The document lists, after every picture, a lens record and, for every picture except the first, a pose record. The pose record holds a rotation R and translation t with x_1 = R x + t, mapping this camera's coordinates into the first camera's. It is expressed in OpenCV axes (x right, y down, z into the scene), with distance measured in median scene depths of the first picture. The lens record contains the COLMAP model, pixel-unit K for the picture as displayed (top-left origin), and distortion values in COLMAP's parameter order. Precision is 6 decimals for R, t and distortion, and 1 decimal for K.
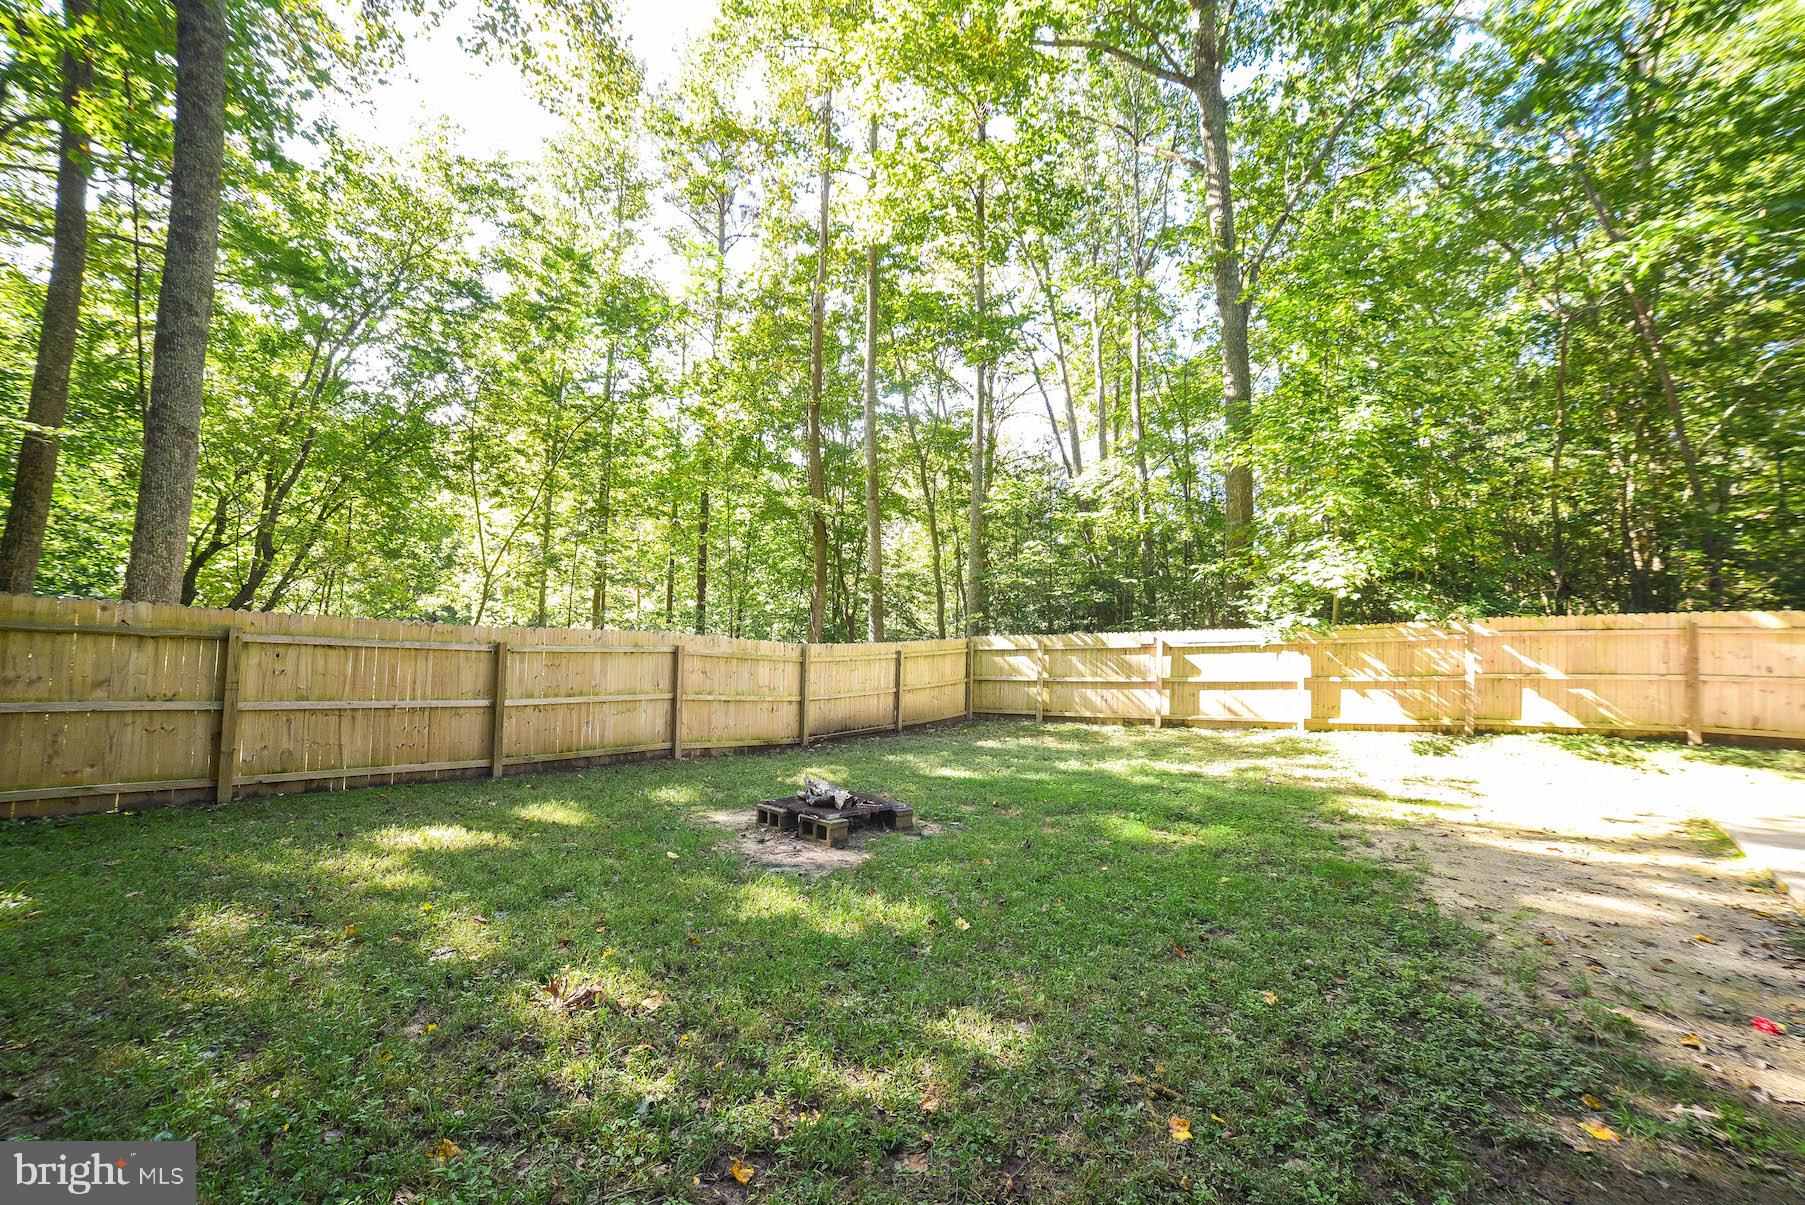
lens RADIAL K [[748.6, 0, 902.8], [0, 748.6, 609.4], [0, 0, 1]] dist [-0.092523, 0.039305]
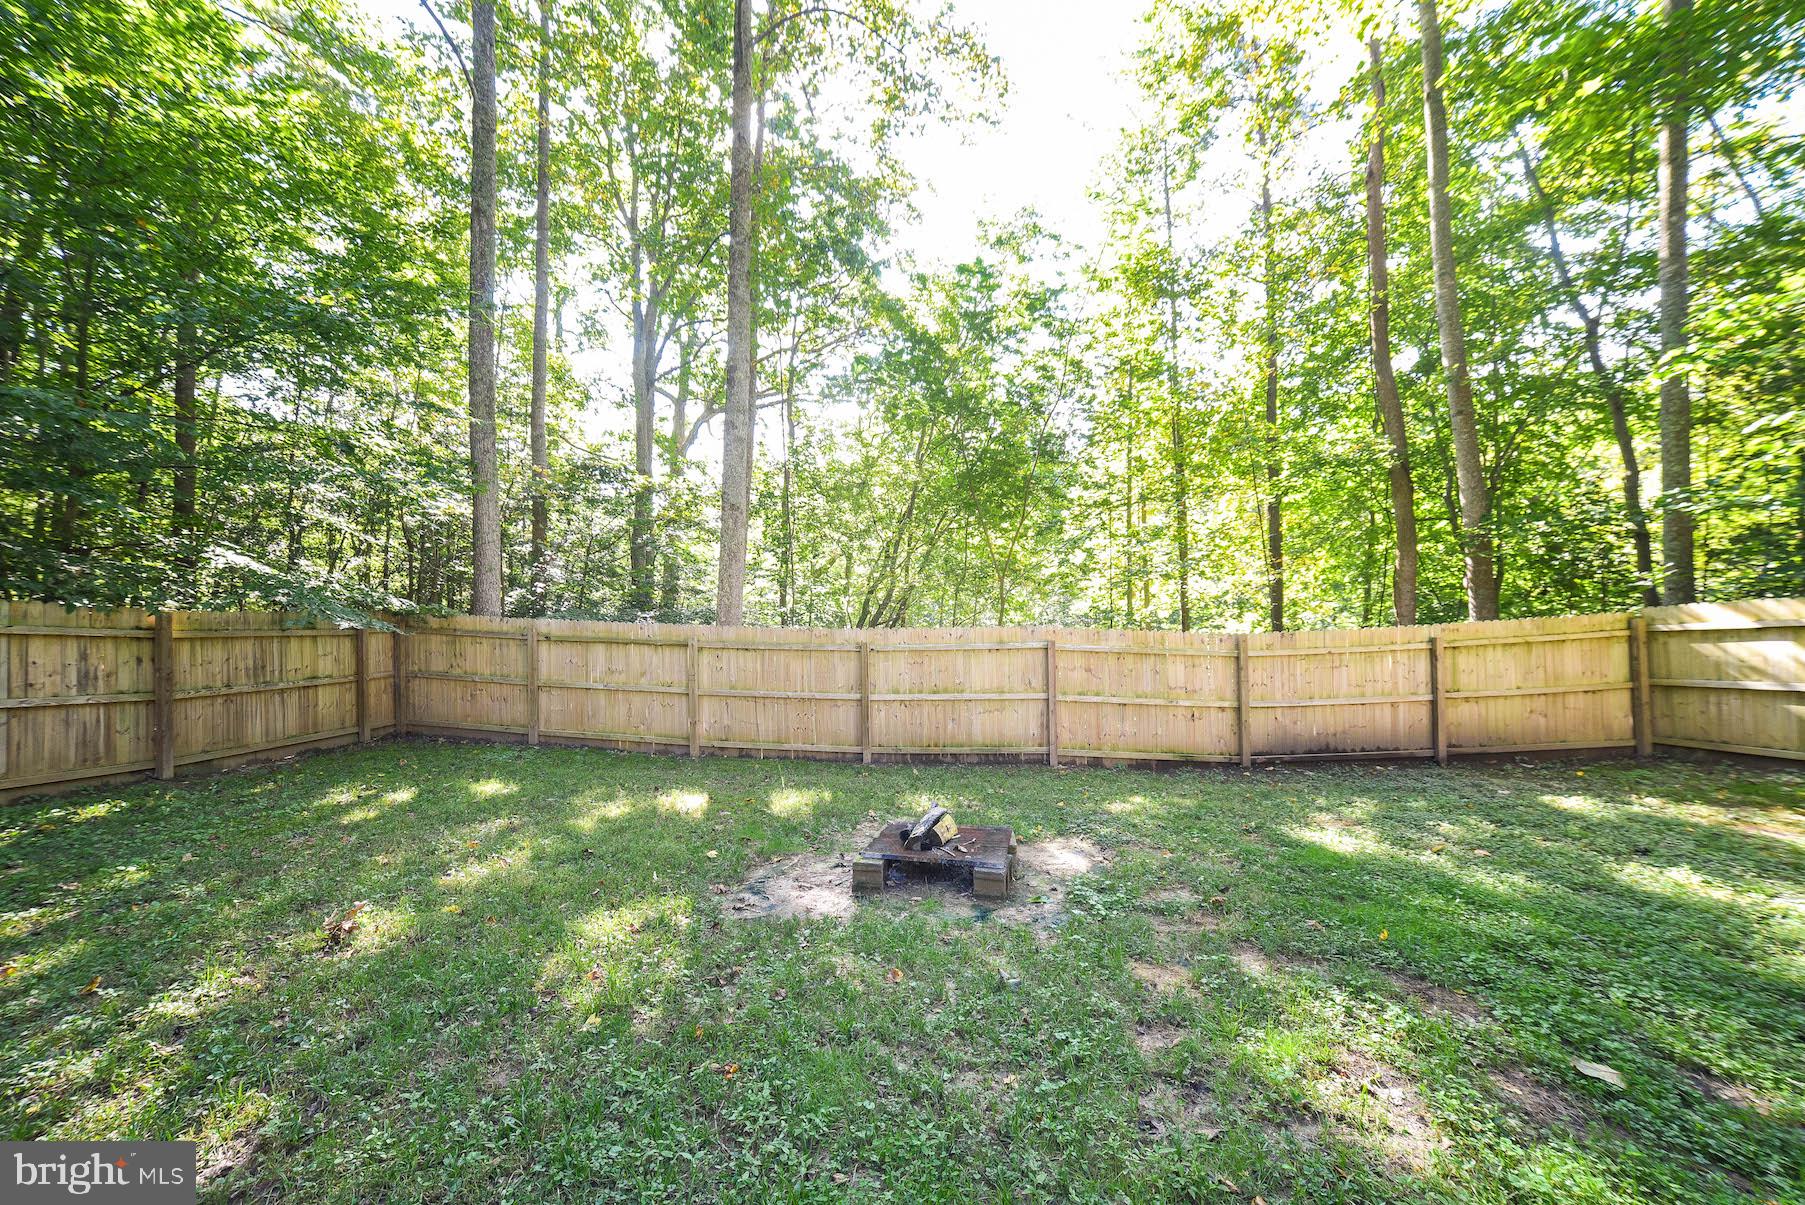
lens RADIAL K [[734.0, 0, 902.2], [0, 734.0, 613.7], [0, 0, 1]] dist [-0.098229, 0.036764]
pose [[0.537153, -0.053704, -0.841773, 0.346888], [0.061621, 0.997803, -0.024338, 0.027403], [0.841231, -0.038798, 0.539282, 0.370973]]
